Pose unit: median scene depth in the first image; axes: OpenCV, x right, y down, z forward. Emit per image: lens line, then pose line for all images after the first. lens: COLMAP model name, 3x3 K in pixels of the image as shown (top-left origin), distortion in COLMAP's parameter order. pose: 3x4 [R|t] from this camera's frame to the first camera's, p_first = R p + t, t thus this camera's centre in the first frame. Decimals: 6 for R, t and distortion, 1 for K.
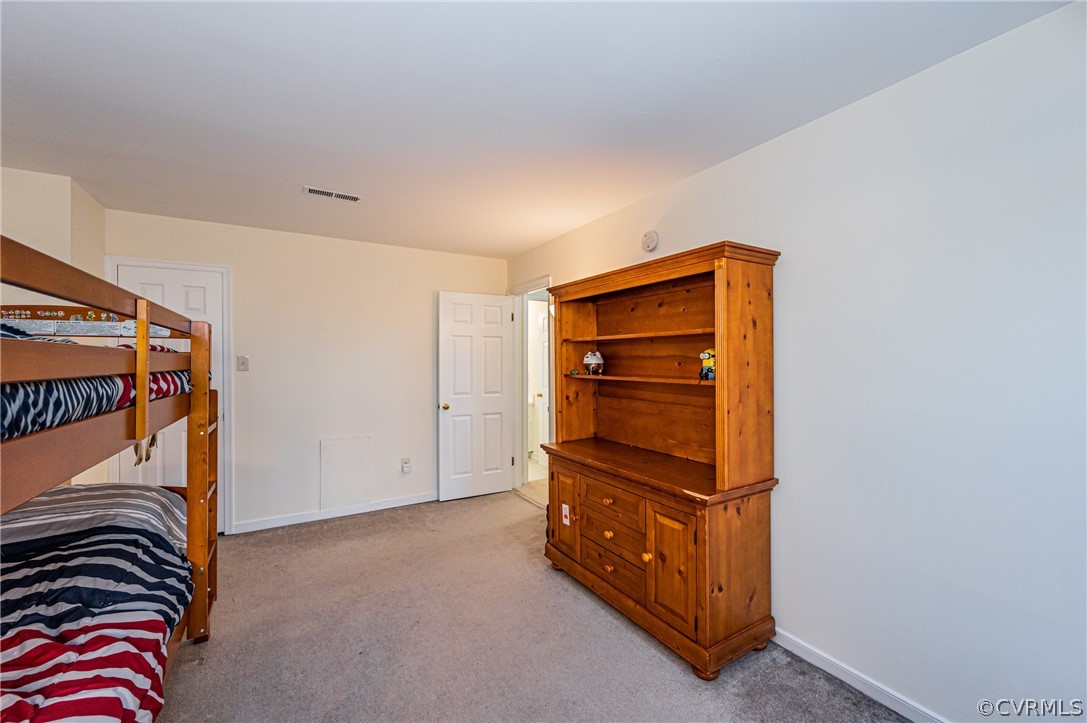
lens RADIAL K [[435.4, 0, 538.4], [0, 435.4, 355.5], [0, 0, 1]] dist [-0.003727, -0.000979]
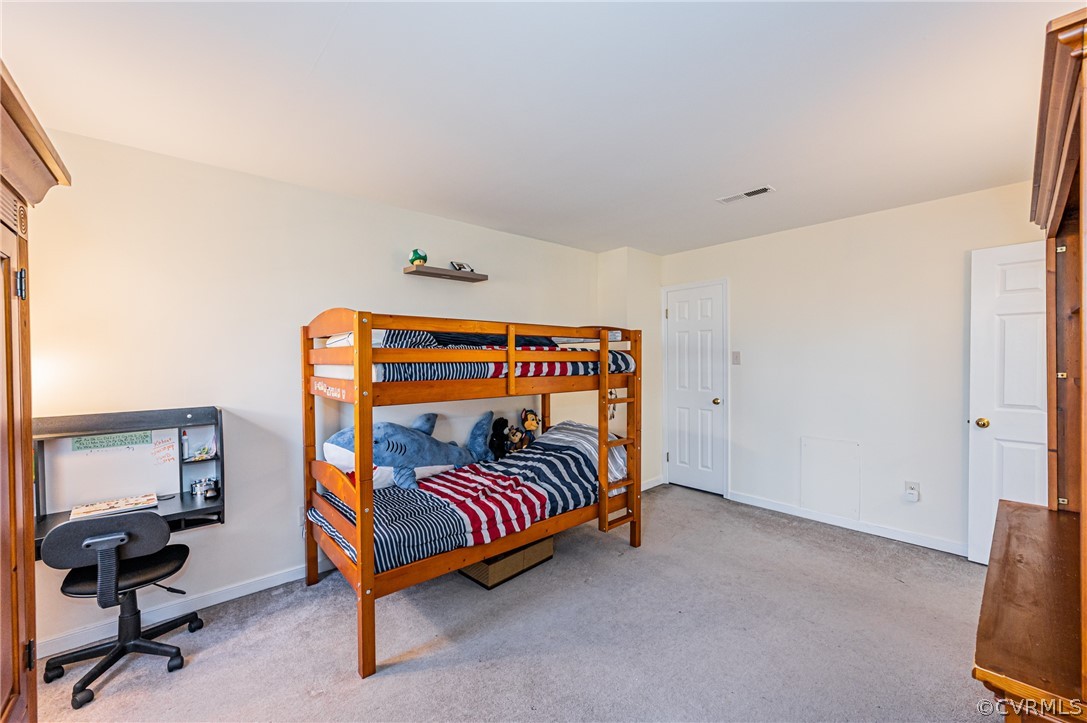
lens RADIAL K [[435.4, 0, 540.0], [0, 435.4, 361.8], [0, 0, 1]] dist [-0.003727, -0.000979]
pose [[0.183960, 0.007464, -0.982905, 0.464719], [0.015472, 0.999825, 0.010489, 0.009520], [0.982812, -0.017137, 0.183813, 0.323129]]
